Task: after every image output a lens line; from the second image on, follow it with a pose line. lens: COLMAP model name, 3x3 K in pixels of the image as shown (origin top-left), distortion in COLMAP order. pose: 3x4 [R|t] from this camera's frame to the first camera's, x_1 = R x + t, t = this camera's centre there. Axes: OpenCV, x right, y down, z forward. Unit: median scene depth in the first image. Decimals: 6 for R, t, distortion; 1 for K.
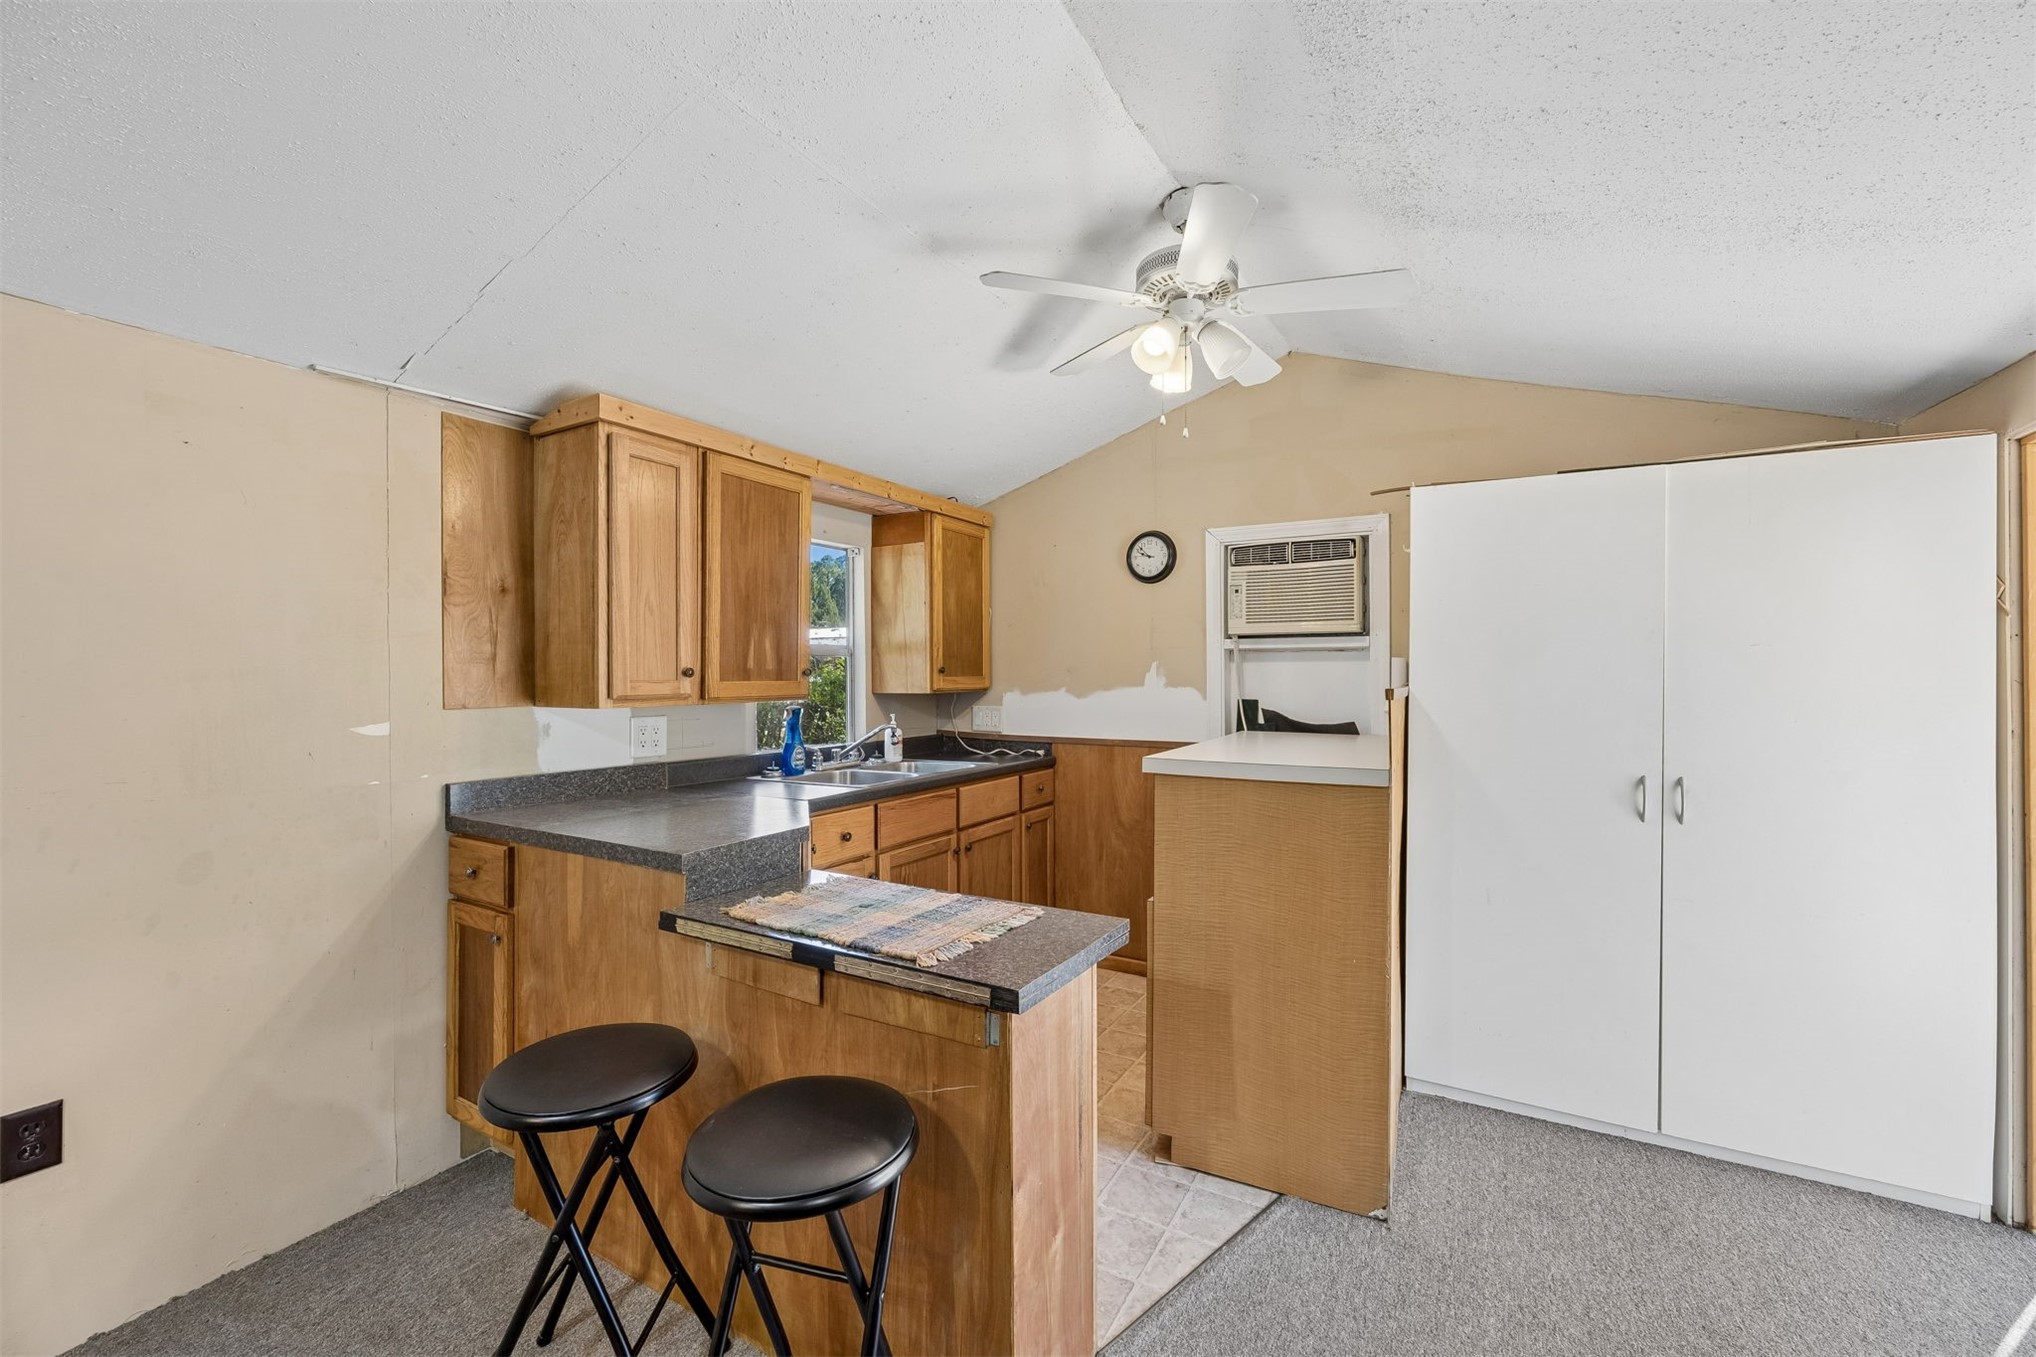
lens RADIAL K [[816.0, 0, 1016.9], [0, 816.0, 670.3], [0, 0, 1]] dist [-0.002669, -0.000052]
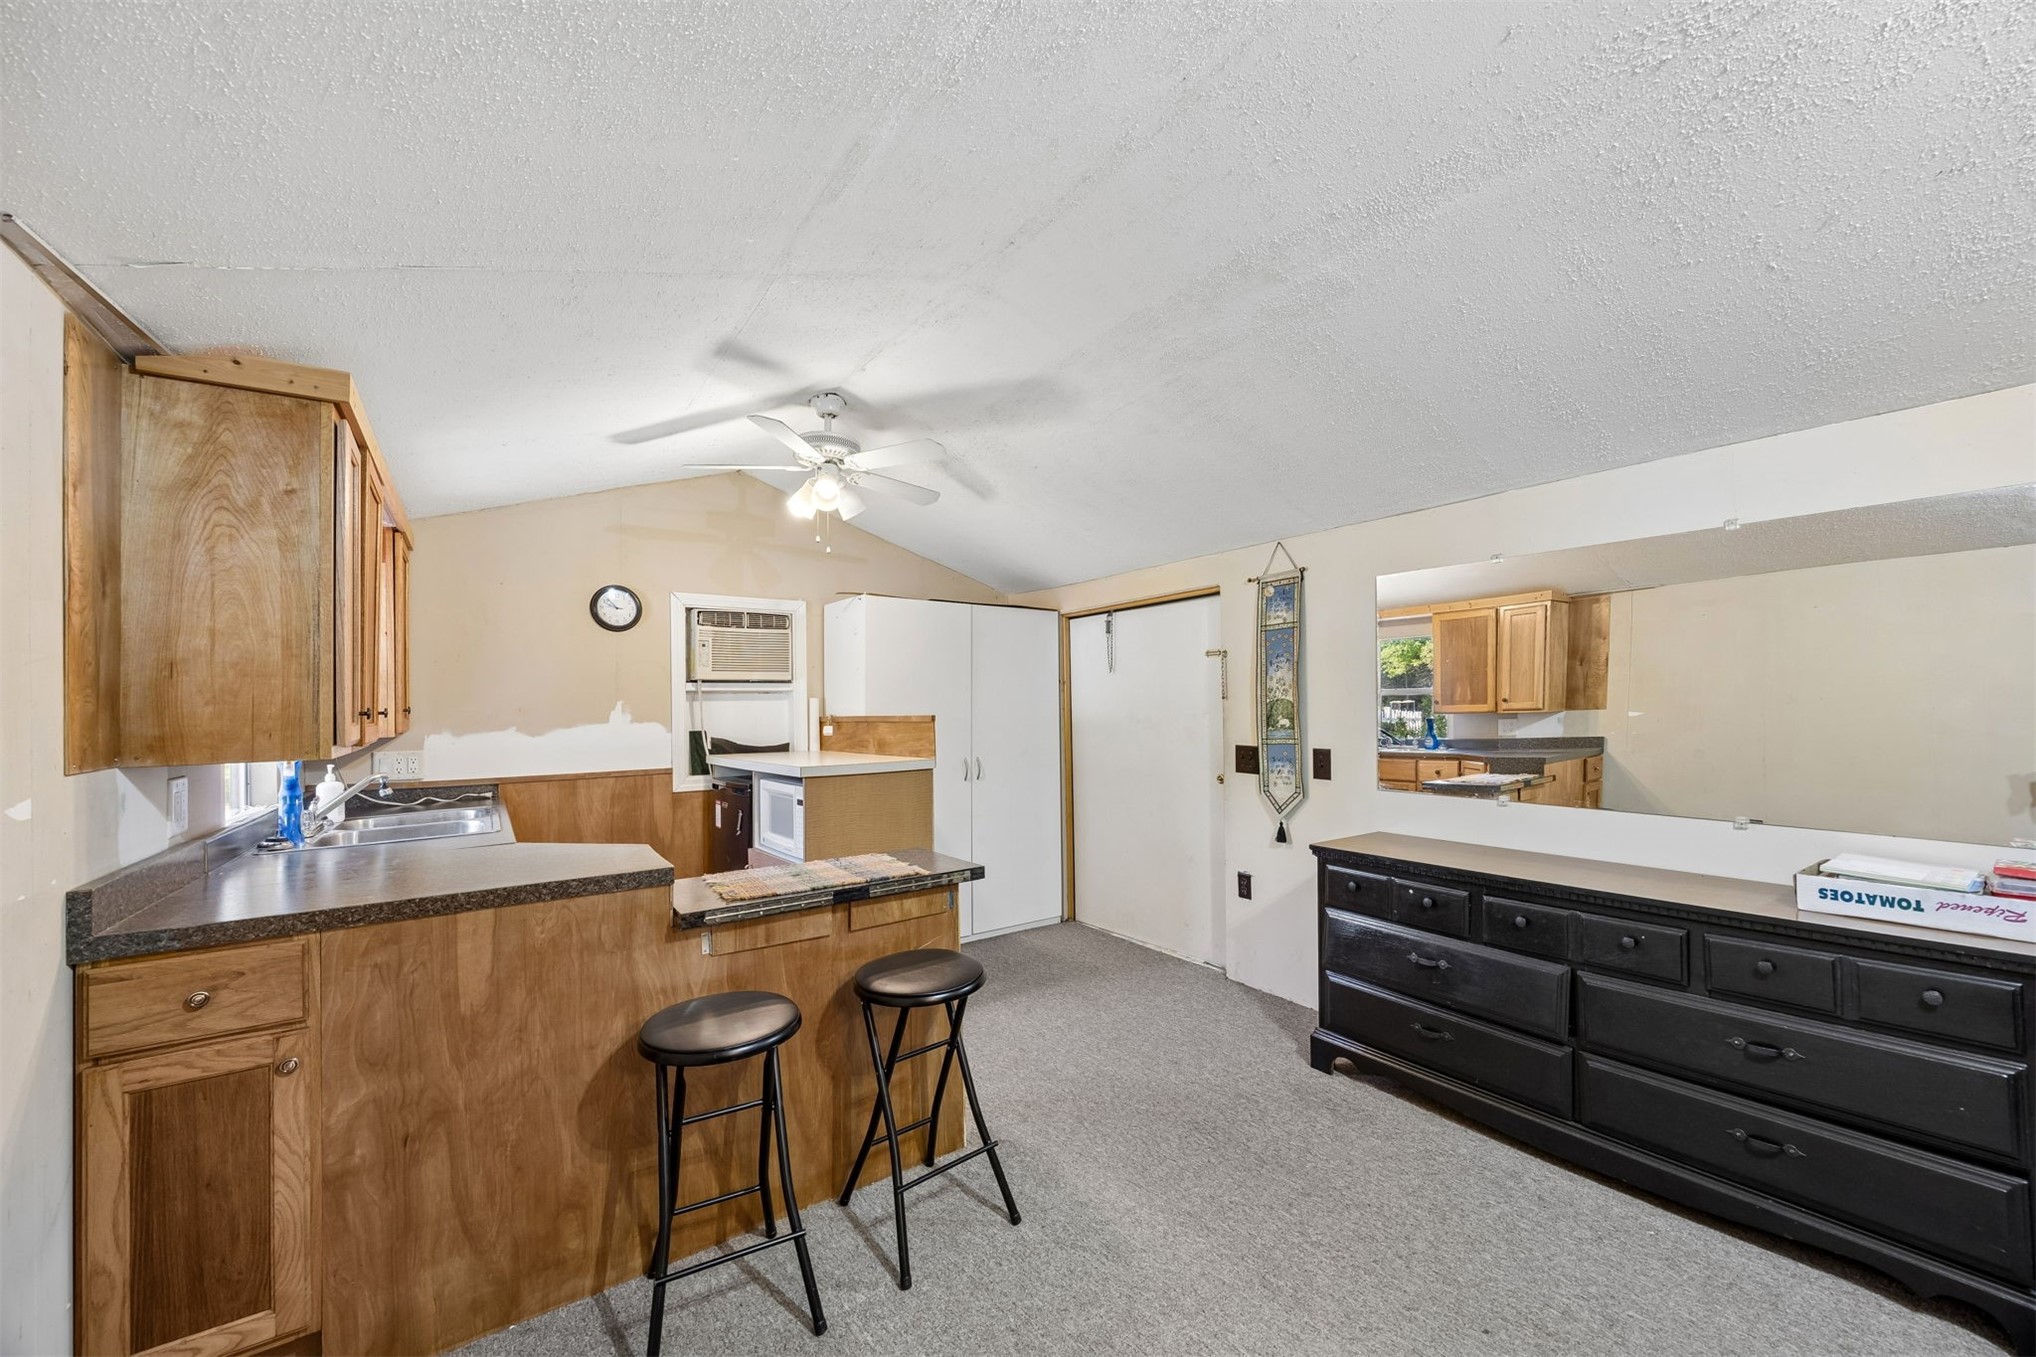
lens RADIAL K [[779.1, 0, 1021.5], [0, 779.1, 698.2], [0, 0, 1]] dist [-0.003406, 0.000033]
pose [[0.418268, 0.003907, 0.908315, -0.607931], [0.009514, 0.999917, -0.008683, 0.000357], [-0.908274, 0.012273, 0.418196, 0.044100]]
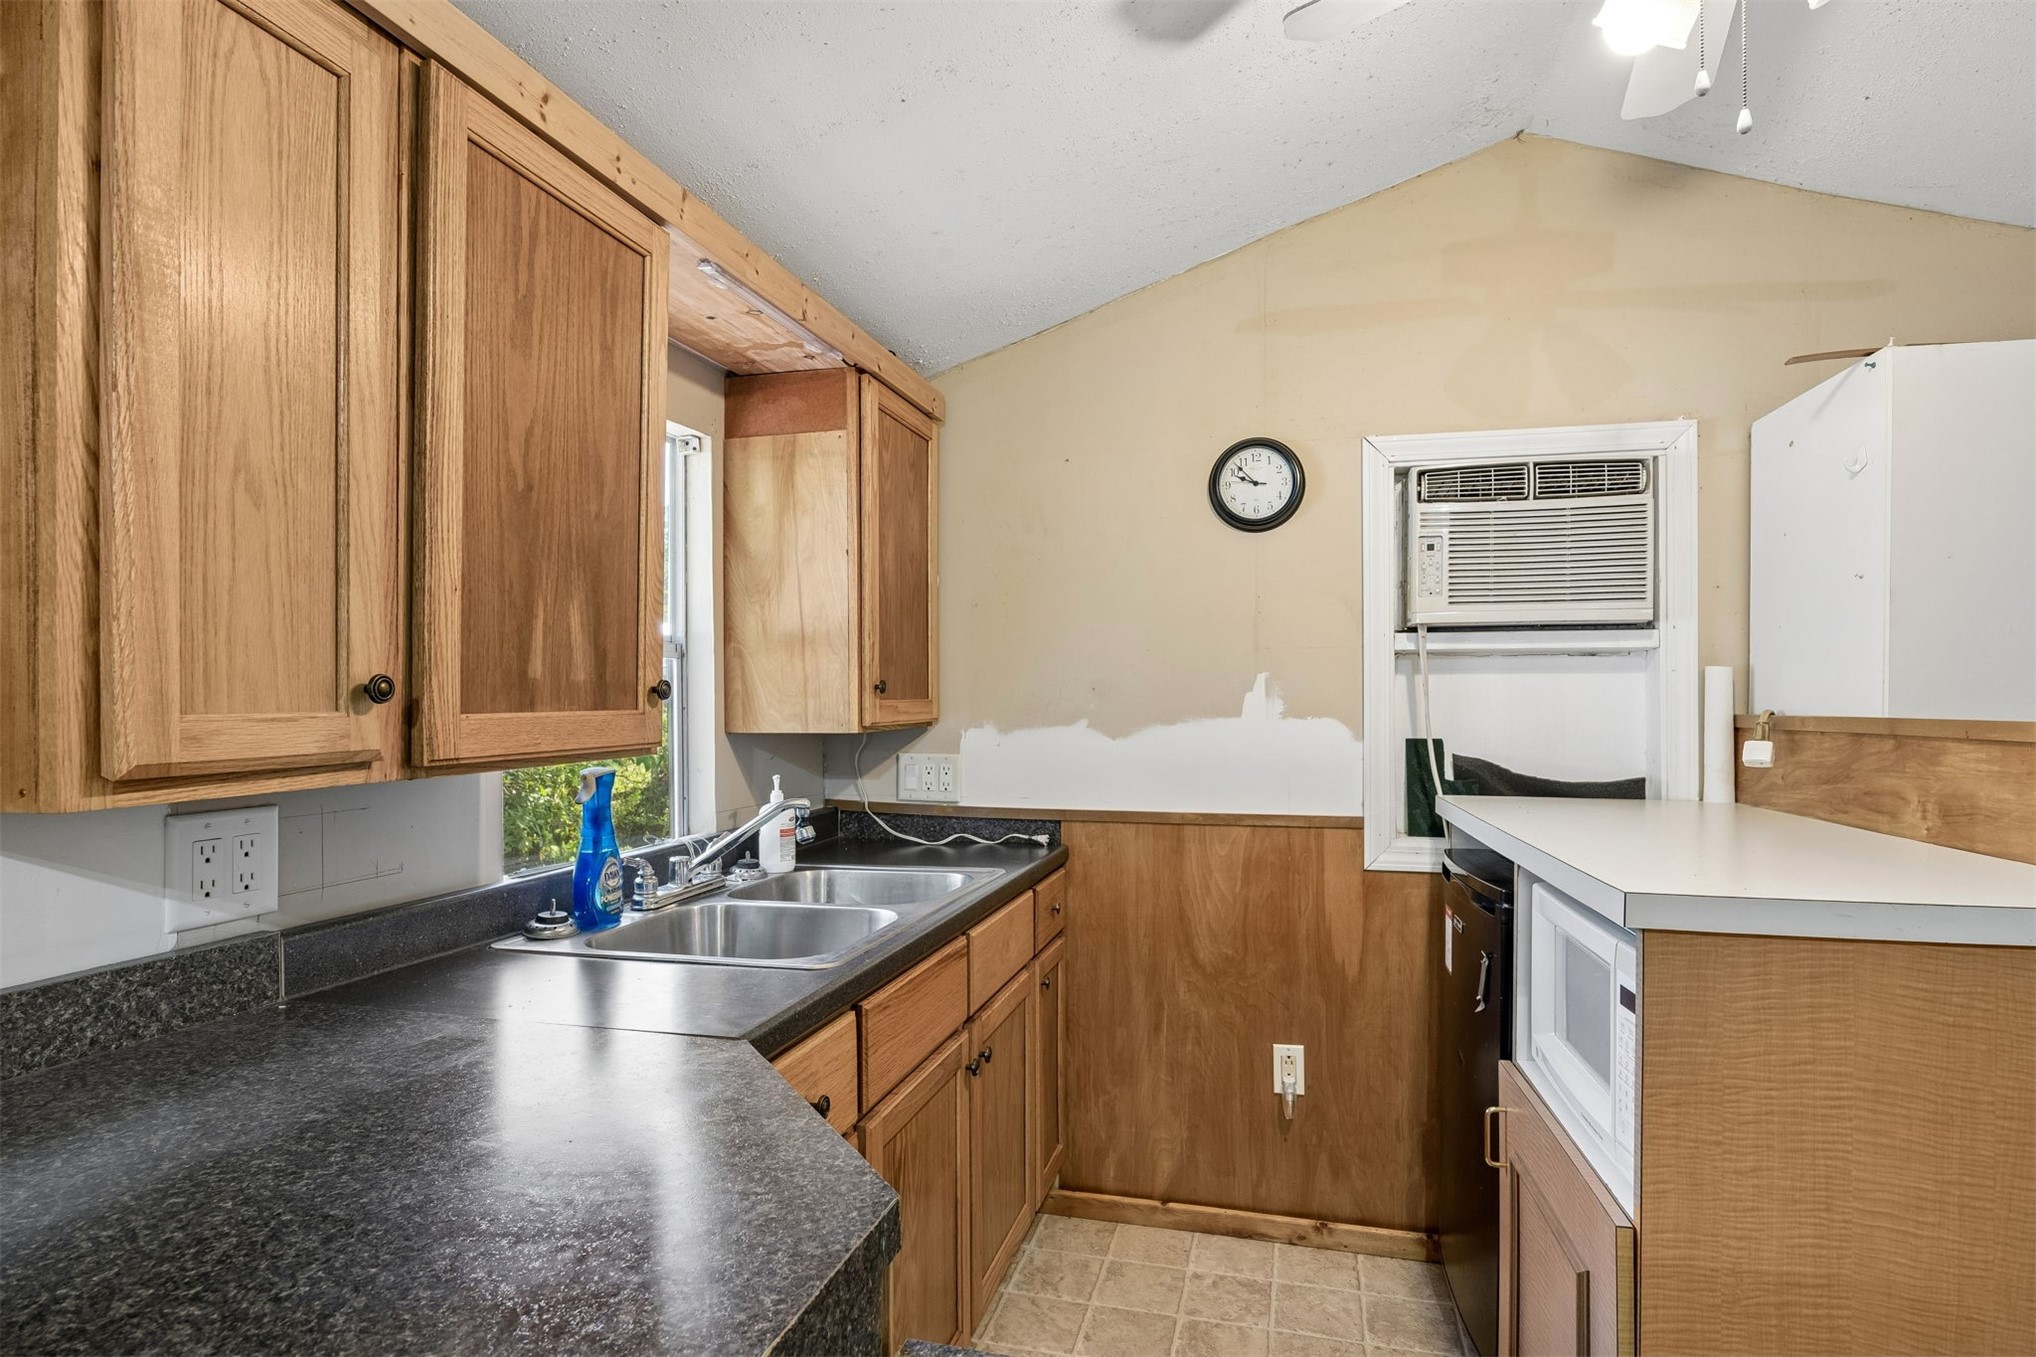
lens RADIAL K [[1054.5, 0, 1031.2], [0, 1054.5, 691.0], [0, 0, 1]] dist [-0.010195, 0.001473]
pose [[0.963462, 0.001221, 0.267841, -0.185090], [-0.001246, 0.999999, -0.000077, 0.002559], [-0.267841, -0.000260, 0.963463, 0.364936]]
